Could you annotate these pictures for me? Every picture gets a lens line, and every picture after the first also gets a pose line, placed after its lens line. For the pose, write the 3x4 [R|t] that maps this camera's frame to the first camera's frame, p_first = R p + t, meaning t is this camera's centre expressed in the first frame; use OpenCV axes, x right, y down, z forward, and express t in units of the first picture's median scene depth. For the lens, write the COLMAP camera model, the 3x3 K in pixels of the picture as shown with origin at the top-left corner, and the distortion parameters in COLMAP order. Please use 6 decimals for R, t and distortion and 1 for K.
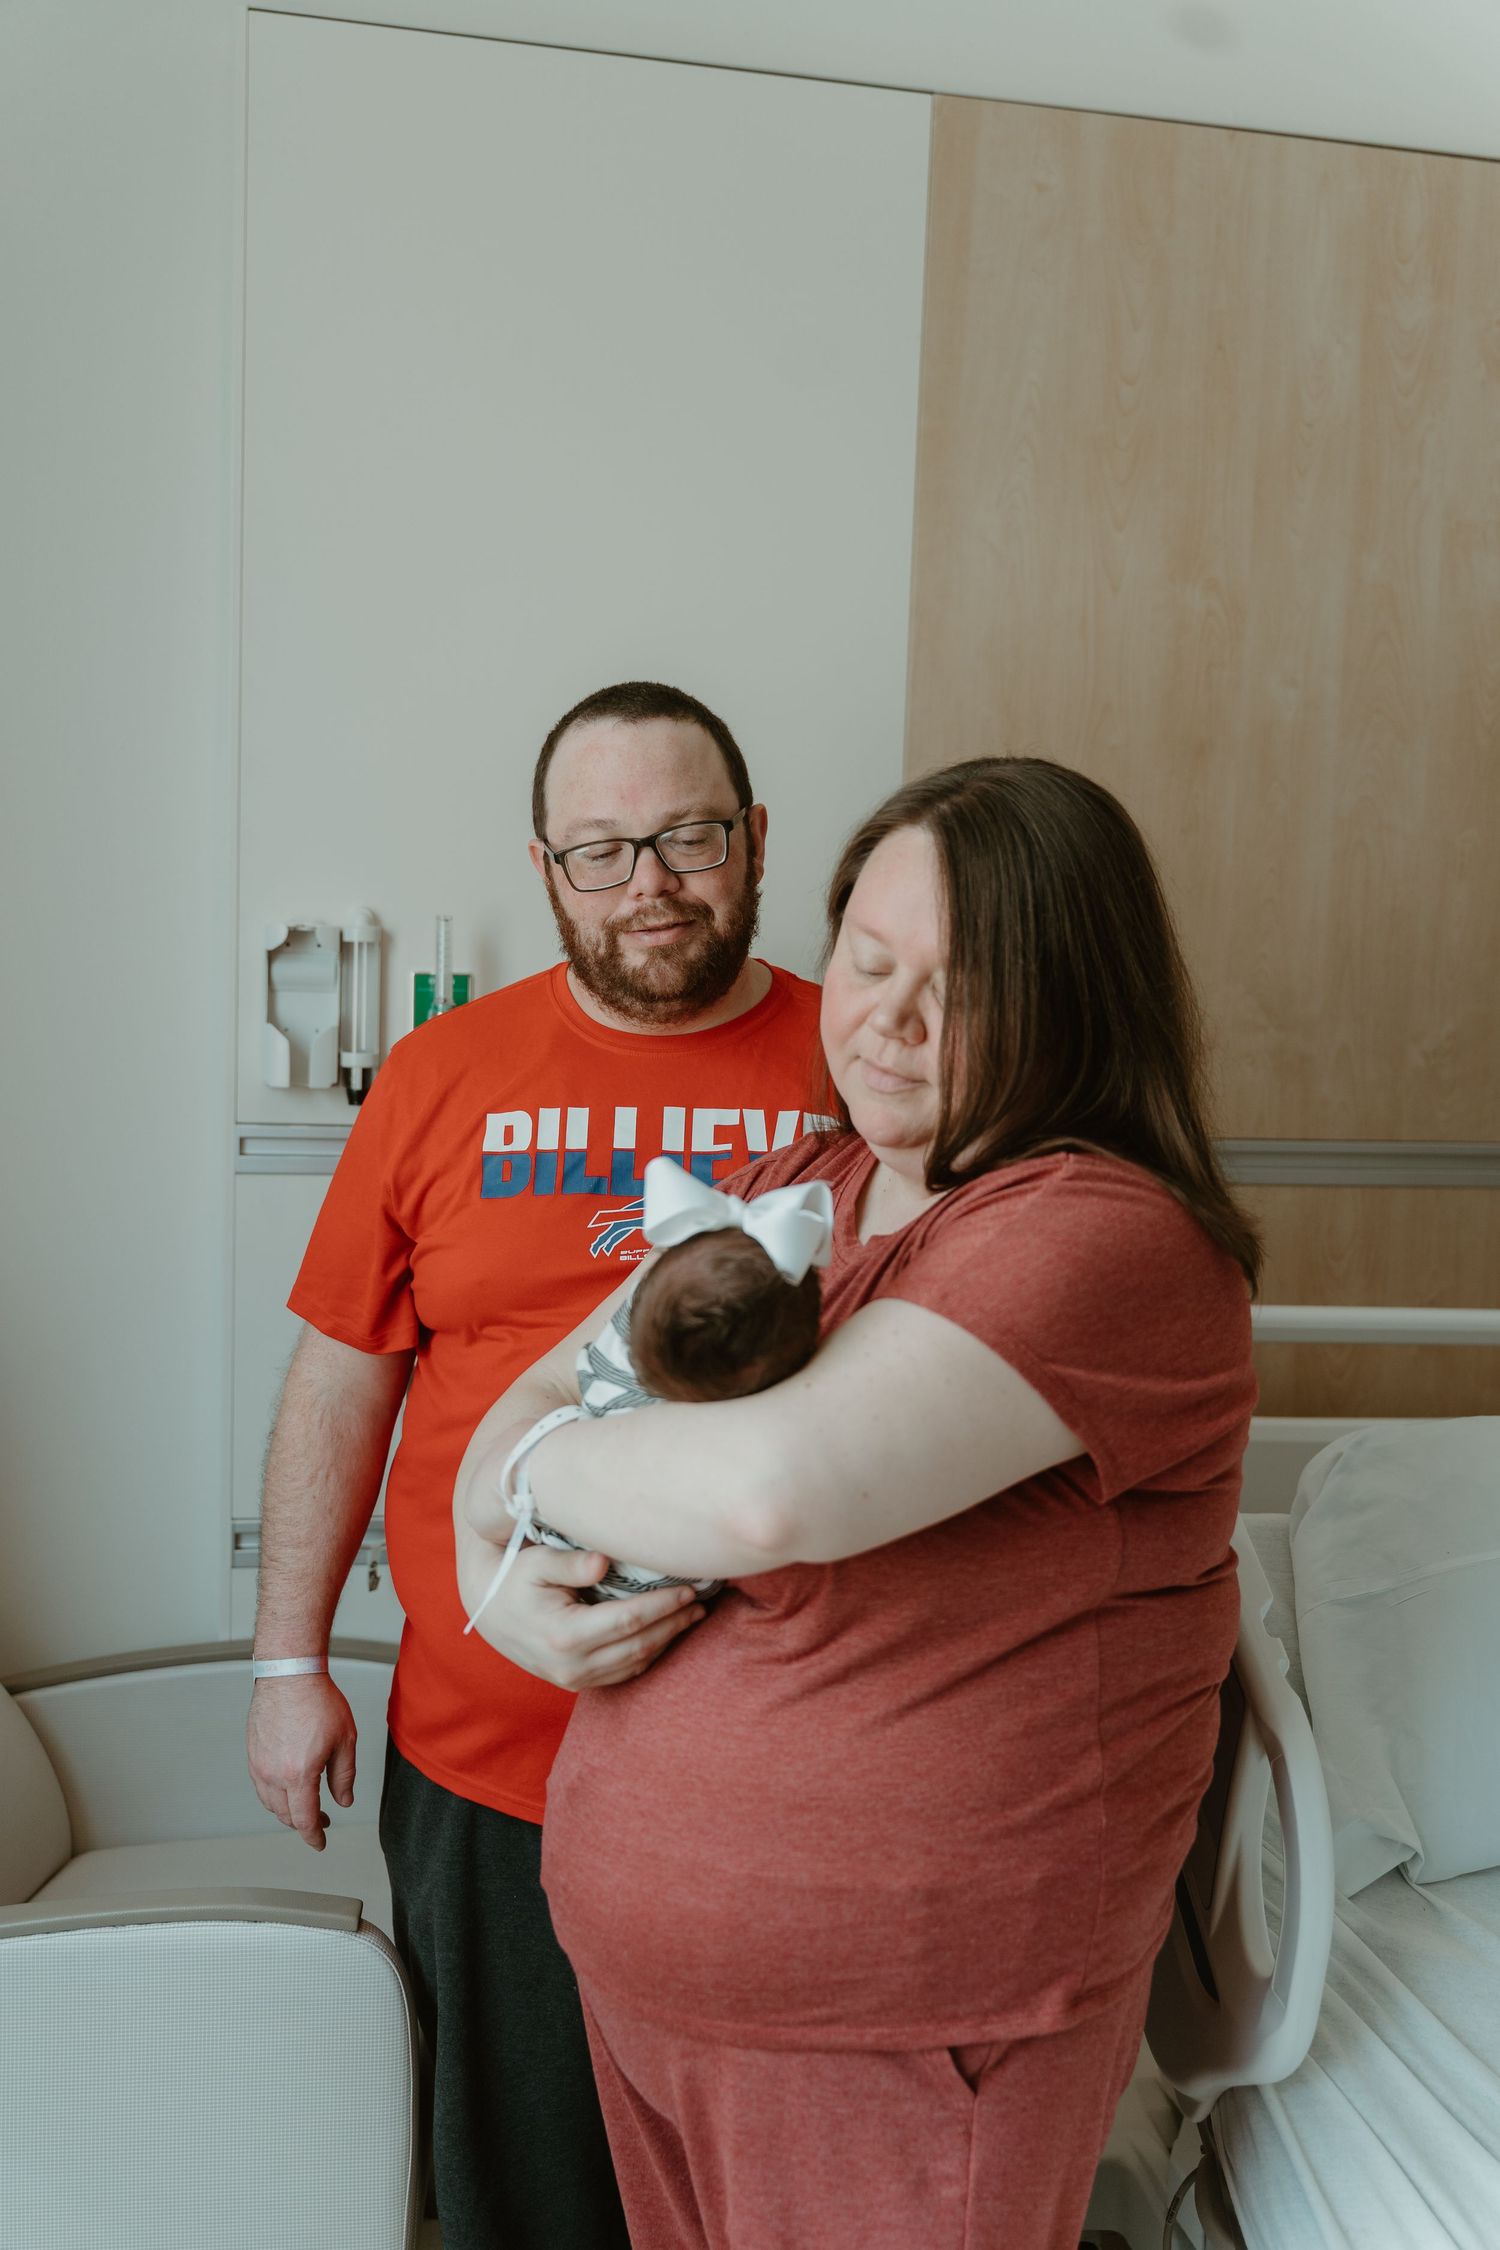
lens RADIAL K [[2038.9, 0, 750.0], [0, 2038.9, 1125.0], [0, 0, 1]] dist [0.088229, -0.005164]
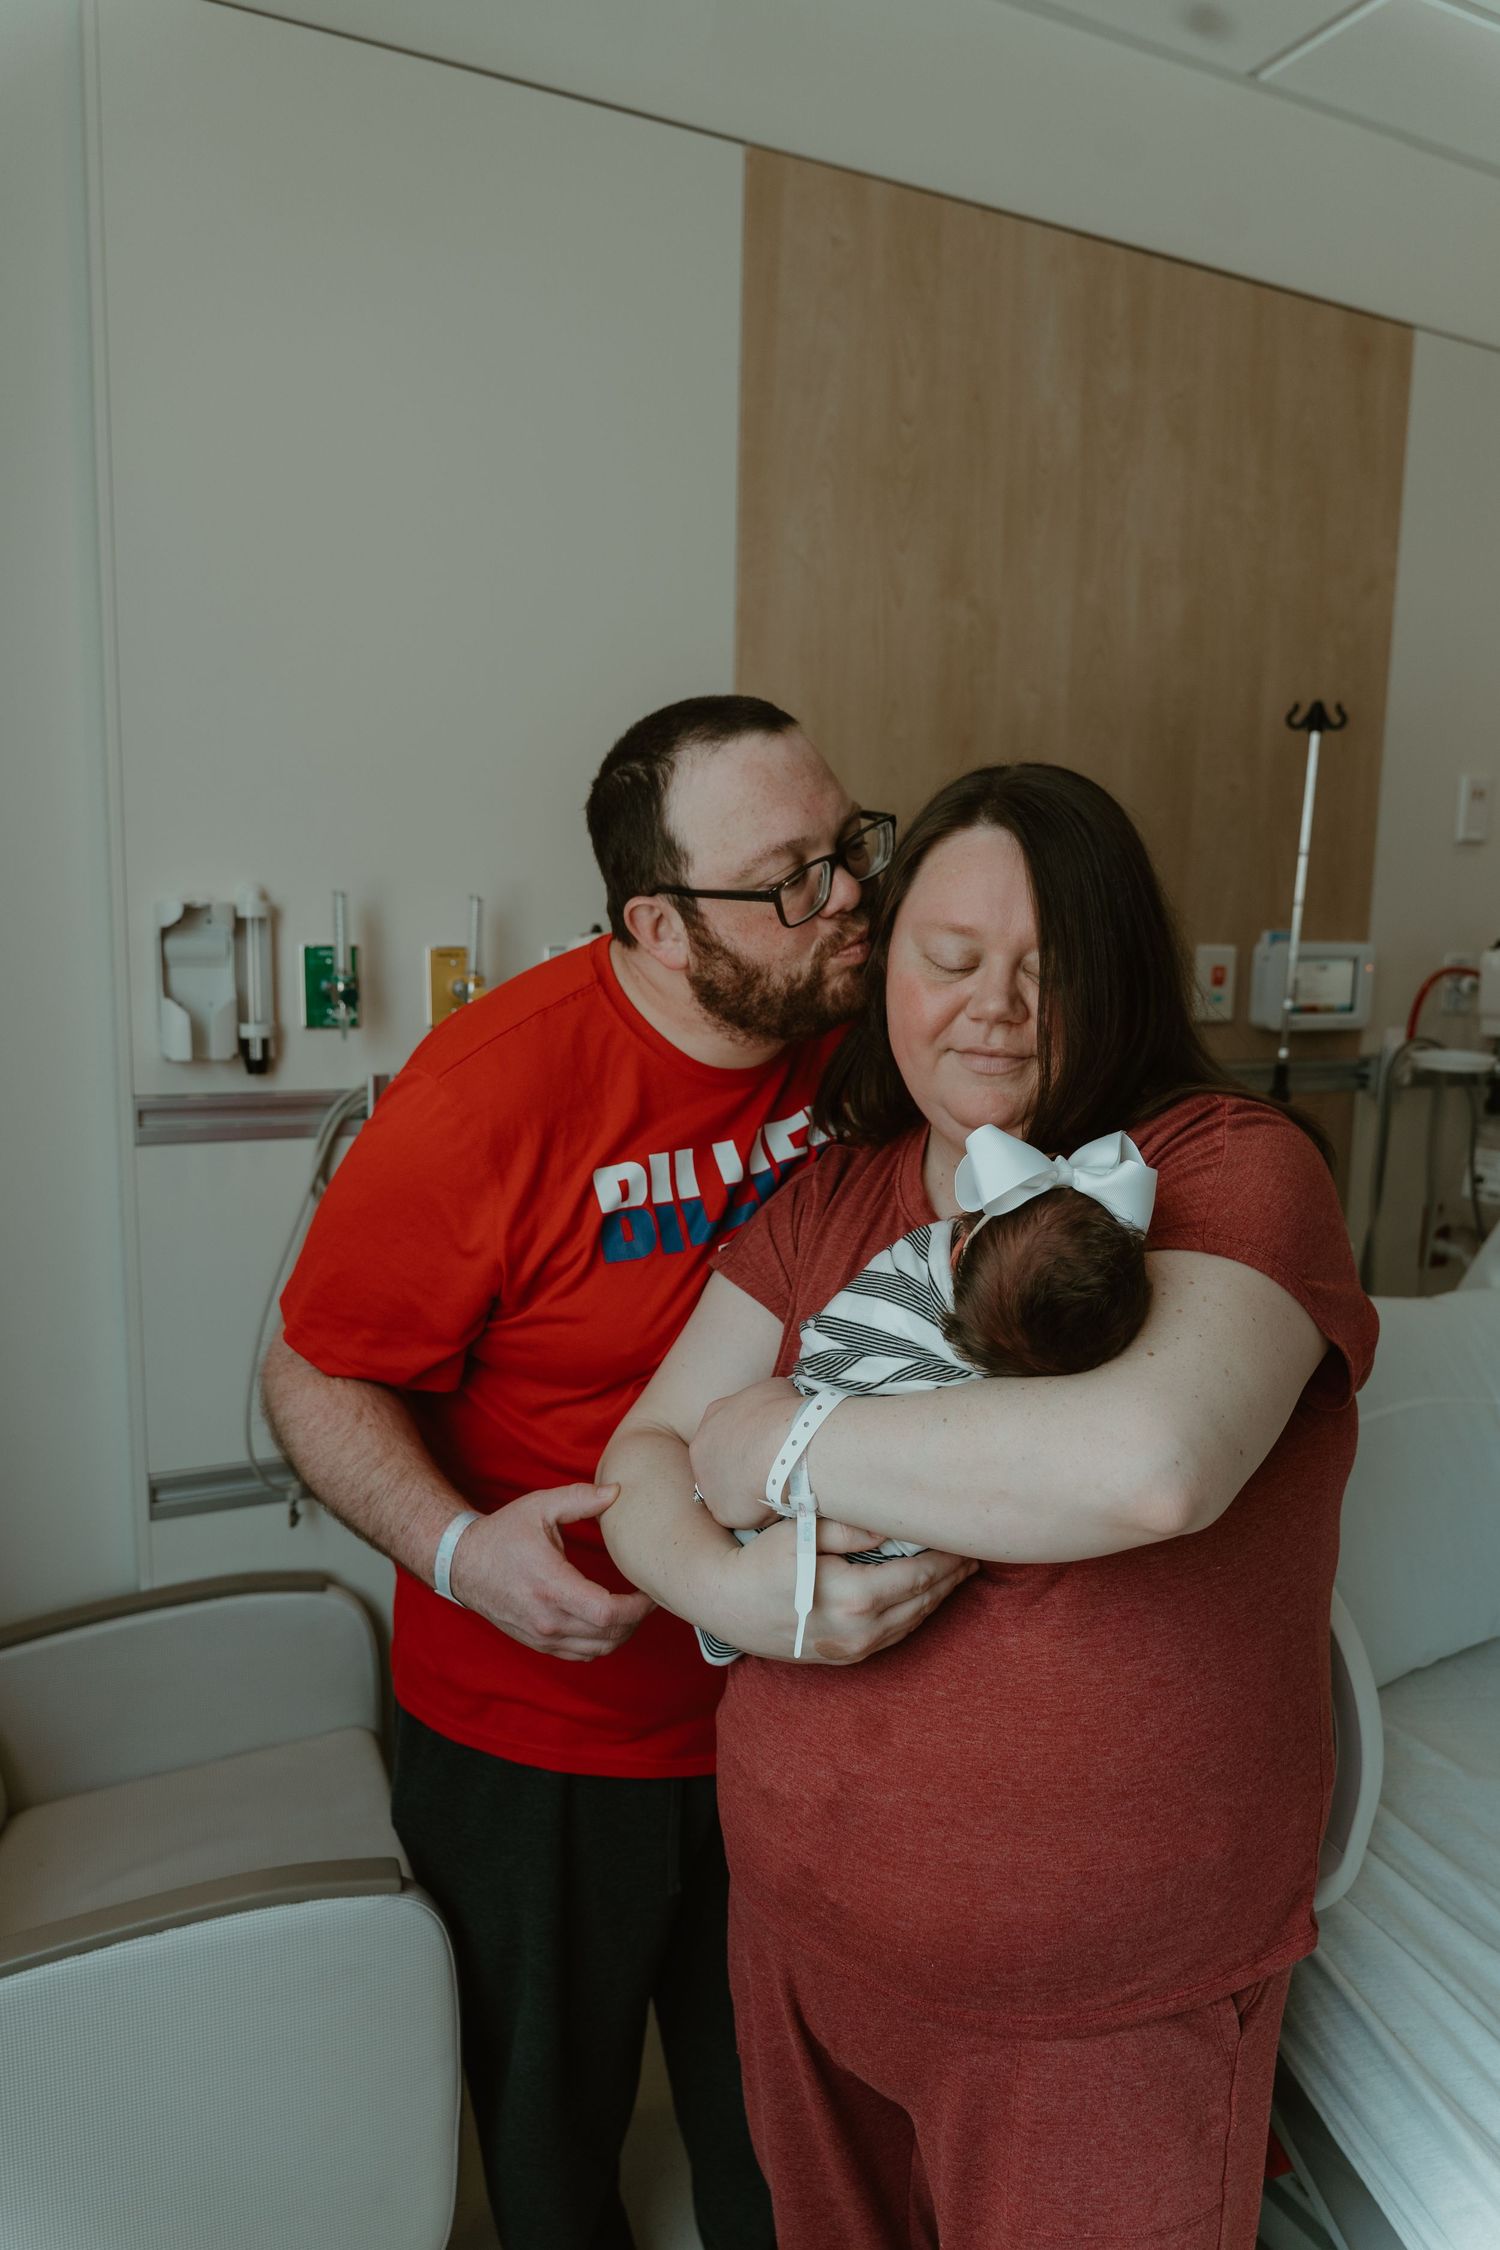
lens RADIAL K [[1554.6, 0, 750.0], [0, 1554.6, 1125.0], [0, 0, 1]] dist [0.049892, 0.002921]
pose [[0.970880, -0.051306, 0.234007, -0.136108], [0.043169, 0.998276, 0.039766, -0.004567], [-0.235644, -0.028506, 0.971421, 0.161450]]
